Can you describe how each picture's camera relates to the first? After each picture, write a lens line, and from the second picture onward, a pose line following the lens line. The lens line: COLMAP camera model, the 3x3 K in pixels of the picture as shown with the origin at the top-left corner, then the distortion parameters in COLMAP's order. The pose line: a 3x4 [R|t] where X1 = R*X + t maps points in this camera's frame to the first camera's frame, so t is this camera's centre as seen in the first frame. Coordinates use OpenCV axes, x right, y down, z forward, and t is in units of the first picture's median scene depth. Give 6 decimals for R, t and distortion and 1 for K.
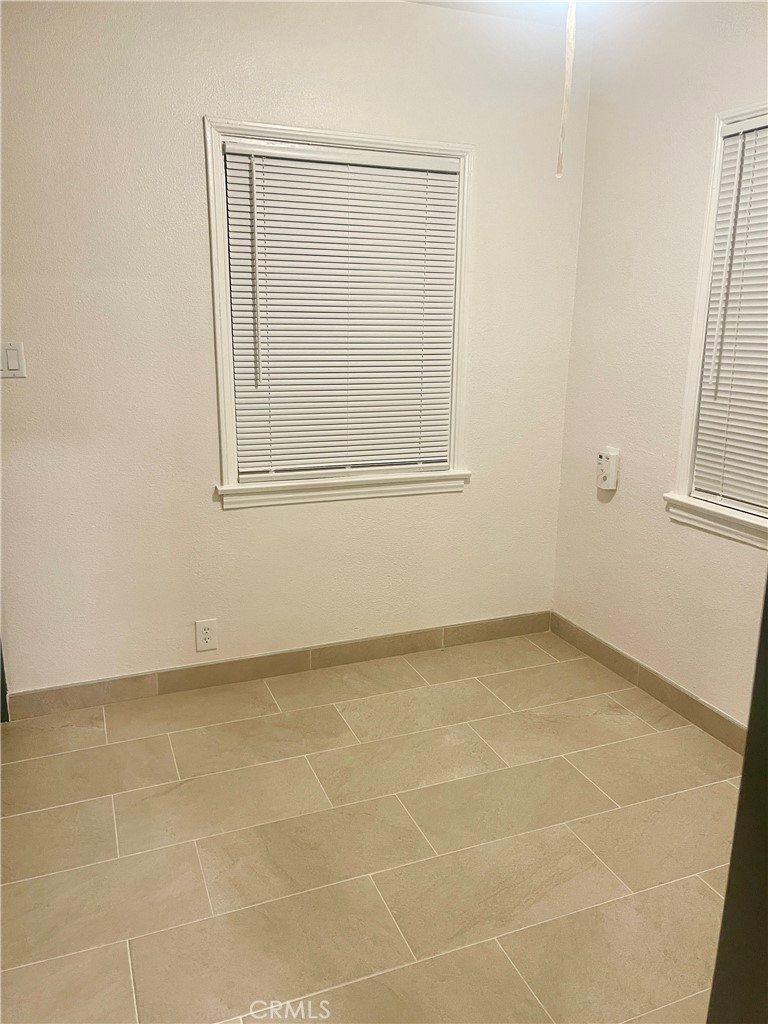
lens RADIAL K [[775.4, 0, 390.4], [0, 775.4, 510.9], [0, 0, 1]] dist [0.055329, -0.043111]
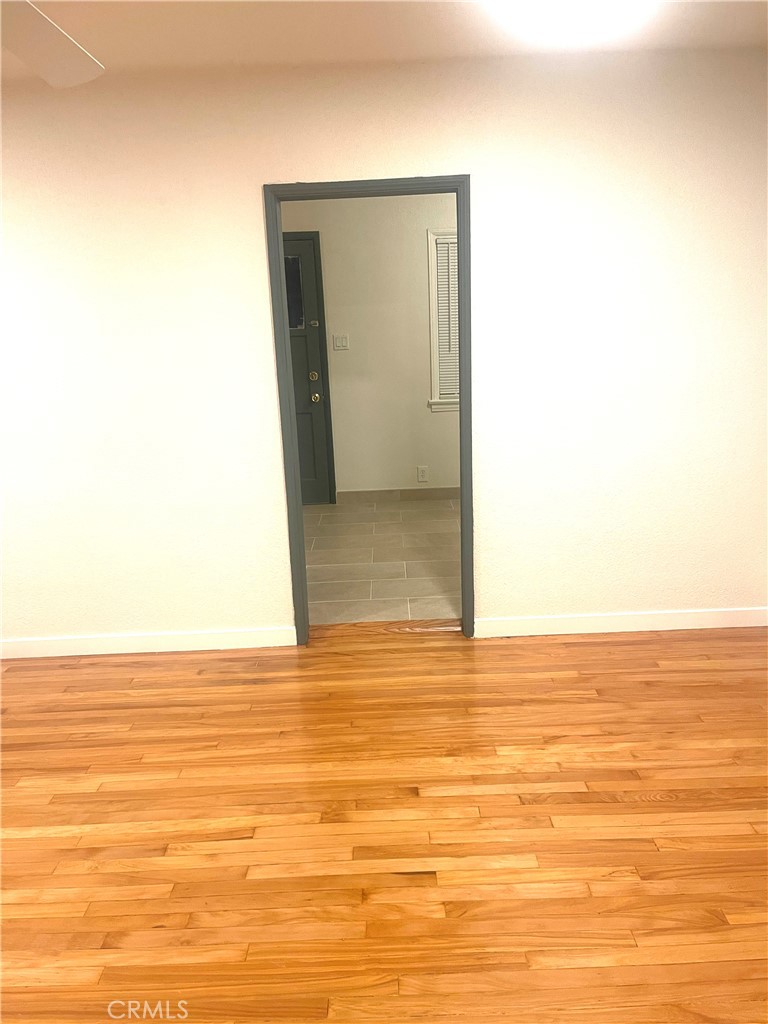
lens RADIAL K [[775.4, 0, 386.0], [0, 775.4, 514.4], [0, 0, 1]] dist [0.055329, -0.043111]
pose [[0.922431, 0.051586, -0.382701, 0.485330], [-0.044438, 0.998634, 0.027501, 0.222581], [0.383597, -0.008361, 0.923463, -0.977021]]
